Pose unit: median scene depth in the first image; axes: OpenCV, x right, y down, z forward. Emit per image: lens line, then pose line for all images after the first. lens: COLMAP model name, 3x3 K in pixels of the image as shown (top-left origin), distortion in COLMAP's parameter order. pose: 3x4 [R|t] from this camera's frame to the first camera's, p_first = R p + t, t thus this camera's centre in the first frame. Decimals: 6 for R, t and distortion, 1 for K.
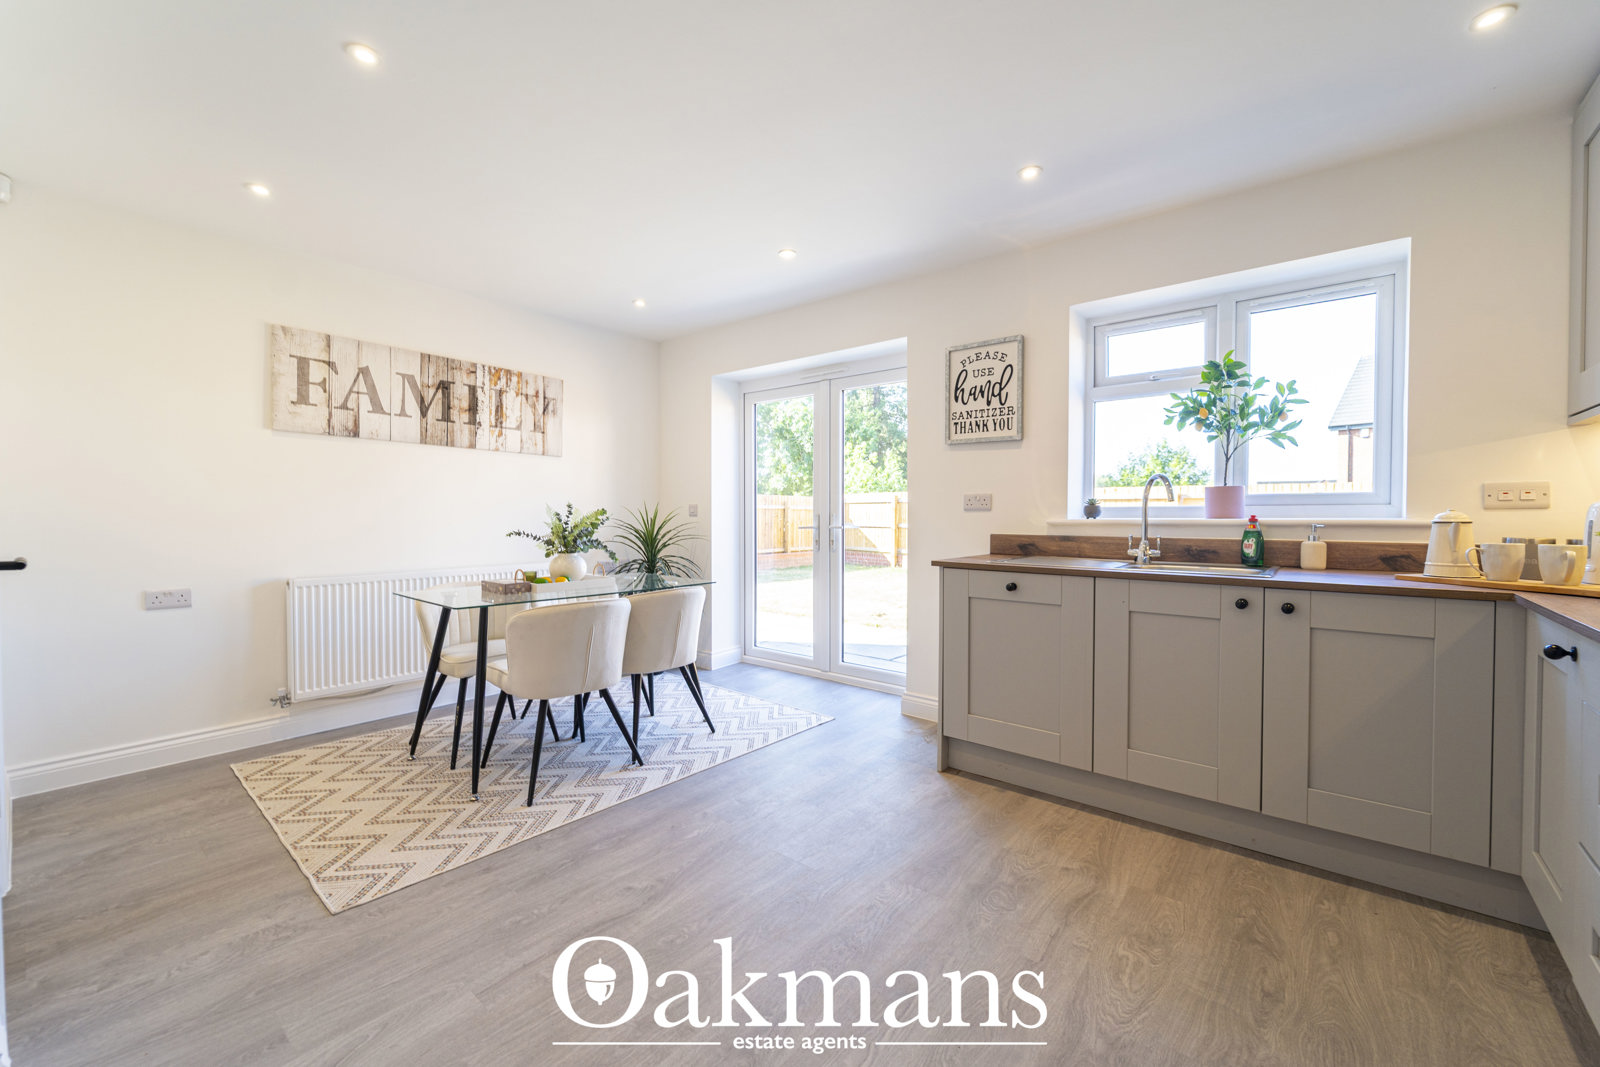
lens RADIAL K [[643.1, 0, 797.2], [0, 643.1, 528.4], [0, 0, 1]] dist [0.002725, -0.003088]
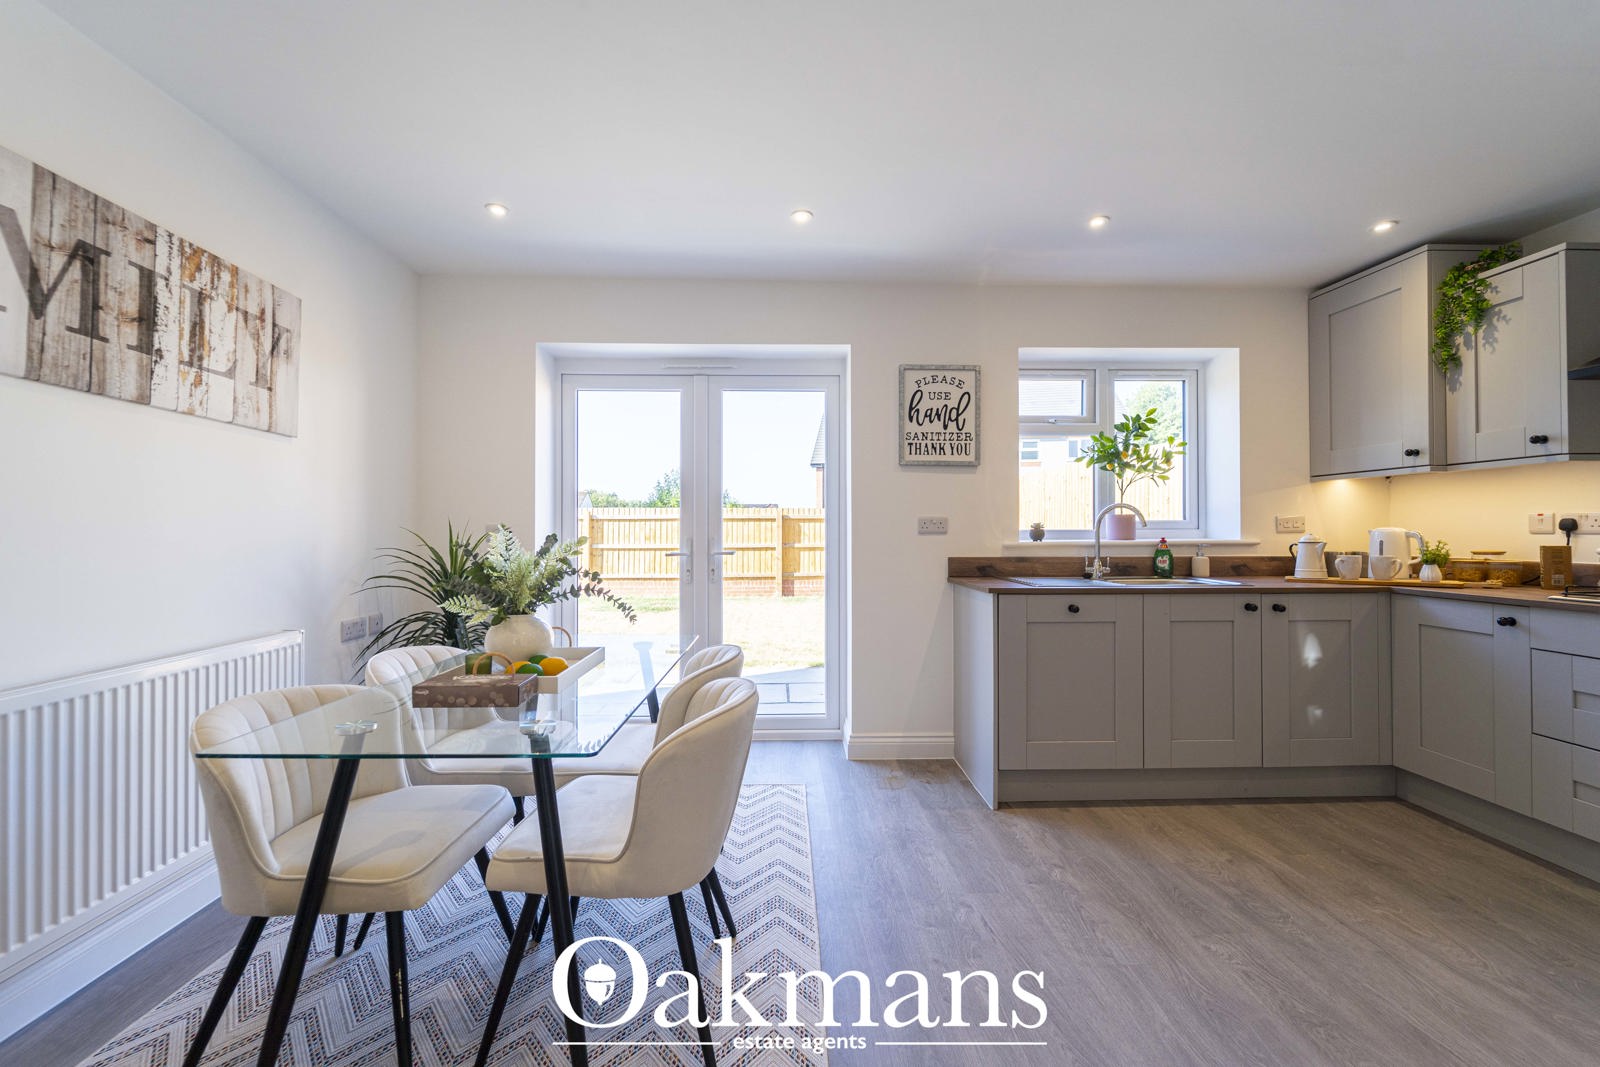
lens RADIAL K [[645.7, 0, 796.4], [0, 645.7, 524.6], [0, 0, 1]] dist [0.003047, -0.003255]
pose [[0.745091, 0.003198, 0.666955, -0.537984], [0.017759, 0.999539, -0.024632, -0.020889], [-0.666726, 0.030197, 0.744691, 0.399874]]
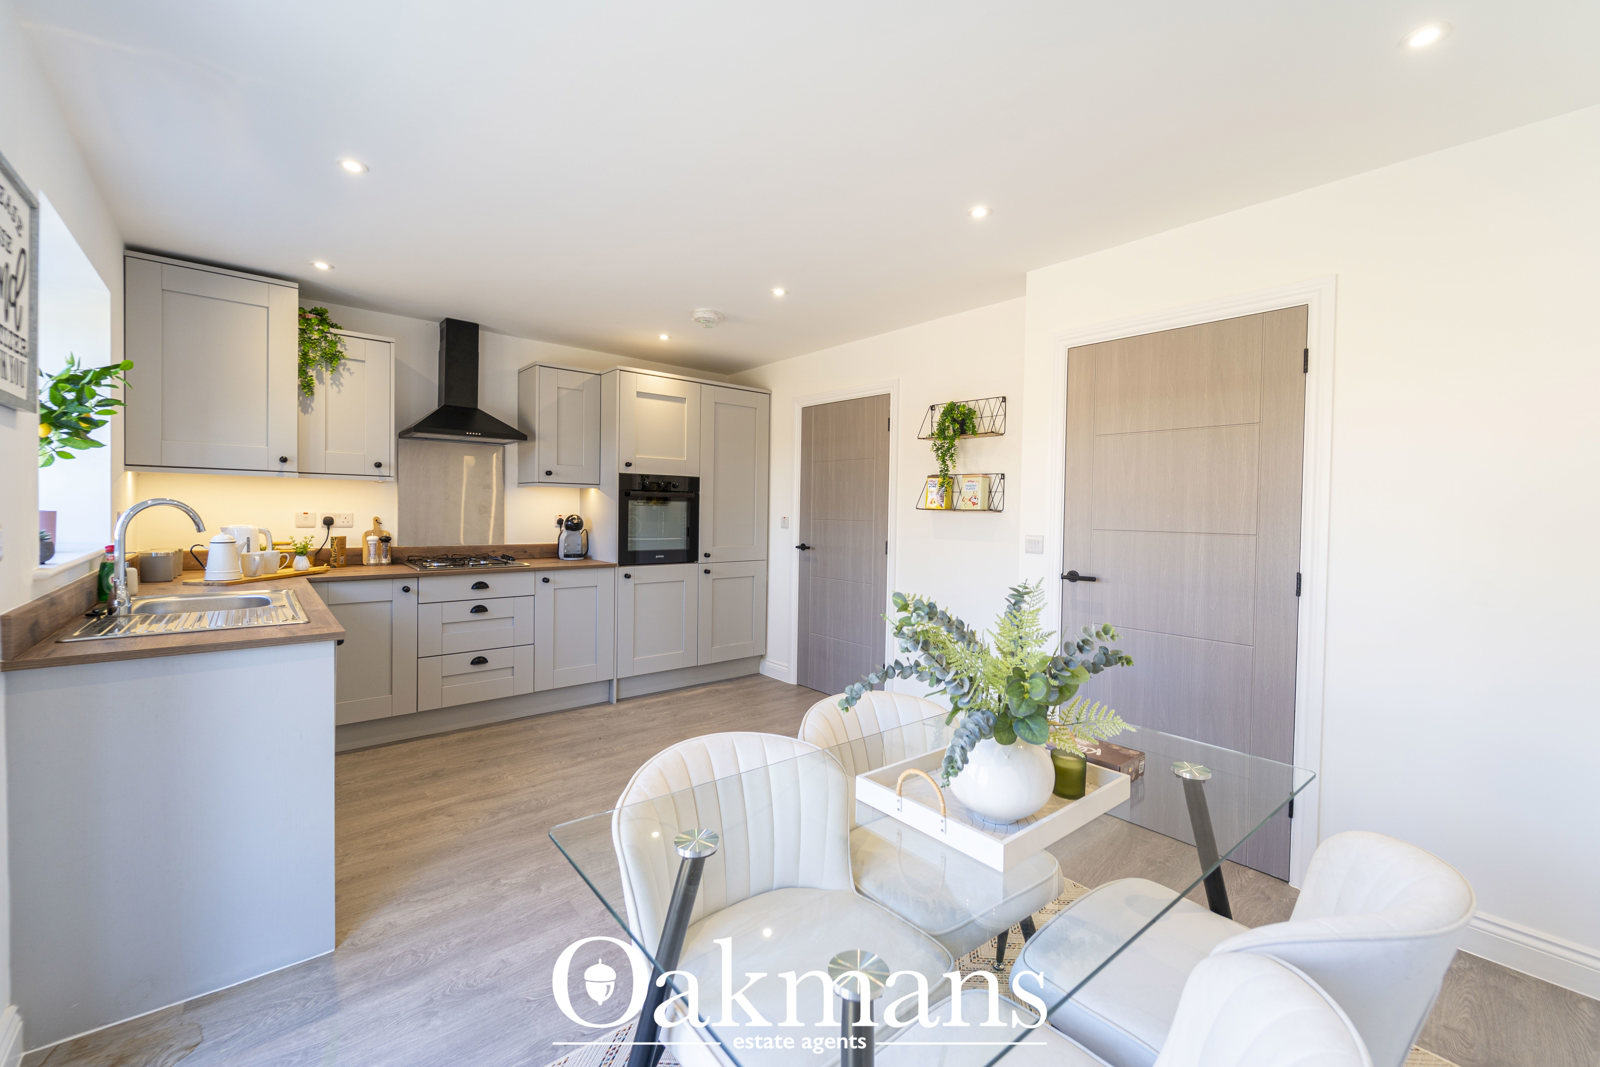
lens RADIAL K [[645.7, 0, 796.4], [0, 645.7, 524.6], [0, 0, 1]] dist [0.003047, -0.003255]
pose [[-0.984745, -0.022856, 0.172498, -0.297551], [-0.015348, 0.998881, 0.044737, -0.079283], [-0.173327, 0.041407, -0.983993, 1.313063]]
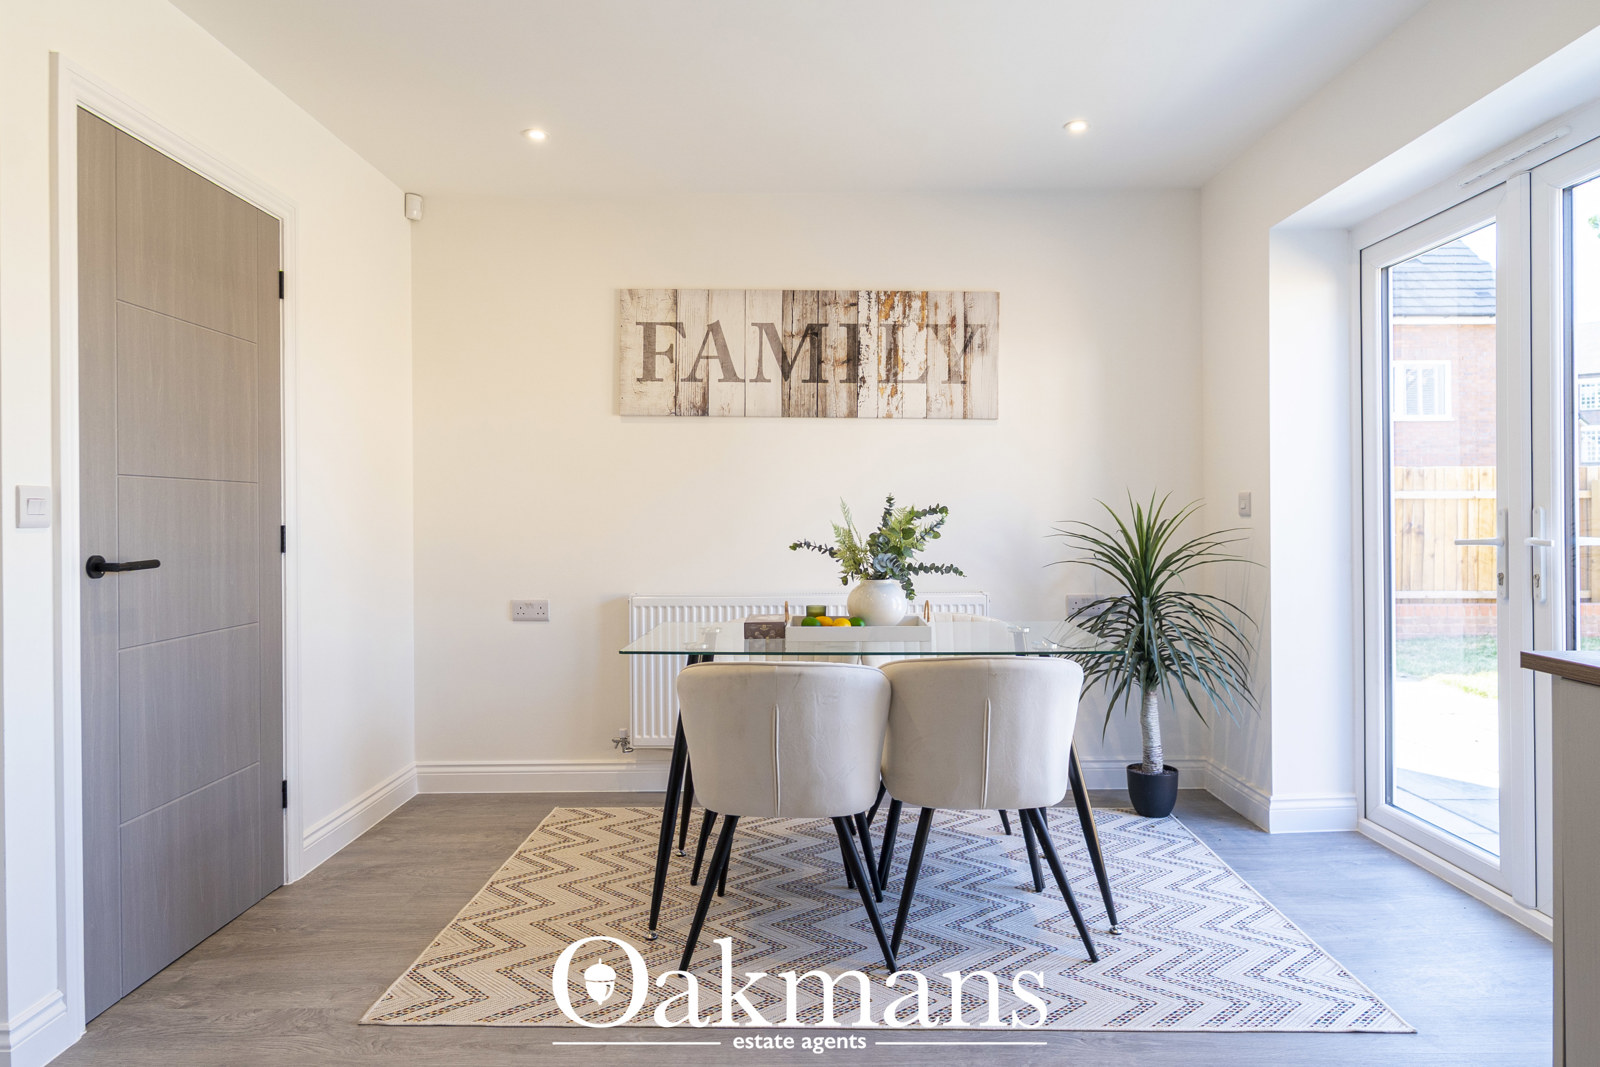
lens RADIAL K [[987.2, 0, 794.2], [0, 987.2, 523.4], [0, 0, 1]] dist [-0.013845, 0.000773]
pose [[0.634213, 0.000558, -0.773158, 0.296555], [-0.009884, 0.999924, -0.007386, -0.006004], [0.773095, 0.012326, 0.634170, 0.345413]]
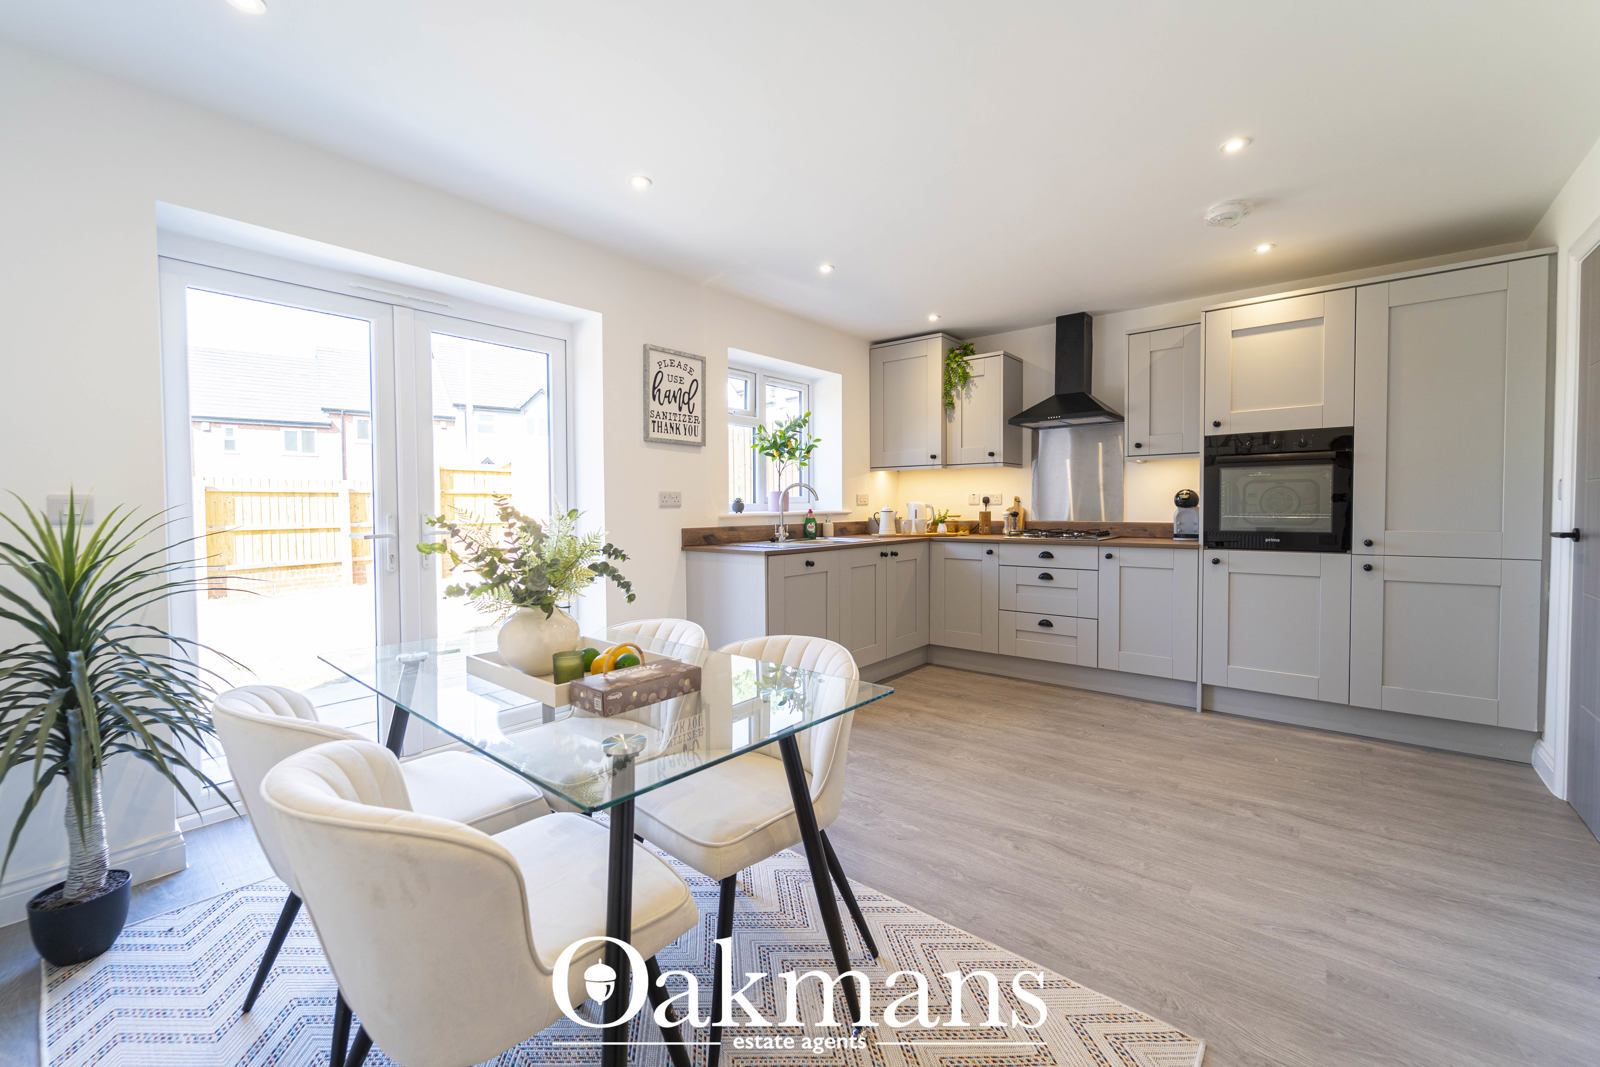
lens RADIAL K [[645.7, 0, 796.4], [0, 645.7, 524.6], [0, 0, 1]] dist [0.003047, -0.003255]
pose [[0.001006, -0.032108, 0.999484, -0.790102], [0.028463, 0.999080, 0.032066, -0.027073], [-0.999594, 0.028417, 0.001919, 0.789883]]
